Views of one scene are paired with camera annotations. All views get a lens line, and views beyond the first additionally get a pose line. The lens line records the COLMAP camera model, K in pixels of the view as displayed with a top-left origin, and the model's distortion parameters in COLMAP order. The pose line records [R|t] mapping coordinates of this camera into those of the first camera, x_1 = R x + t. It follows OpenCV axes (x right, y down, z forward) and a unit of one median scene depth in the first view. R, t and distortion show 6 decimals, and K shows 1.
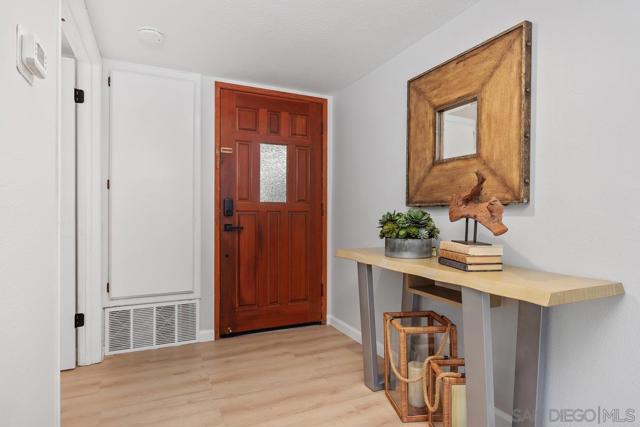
lens RADIAL K [[367.0, 0, 319.3], [0, 367.0, 216.1], [0, 0, 1]] dist [0.000182, -0.000158]
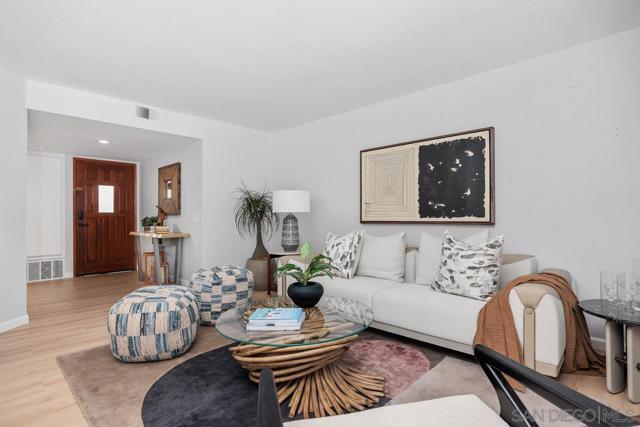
lens RADIAL K [[325.8, 0, 316.7], [0, 325.8, 214.7], [0, 0, 1]] dist [-0.001079, 0.000180]
pose [[0.932518, -0.008824, 0.361016, 0.356003], [0.013890, 0.999838, -0.011442, 0.013788], [-0.360856, 0.015685, 0.932490, -1.291141]]
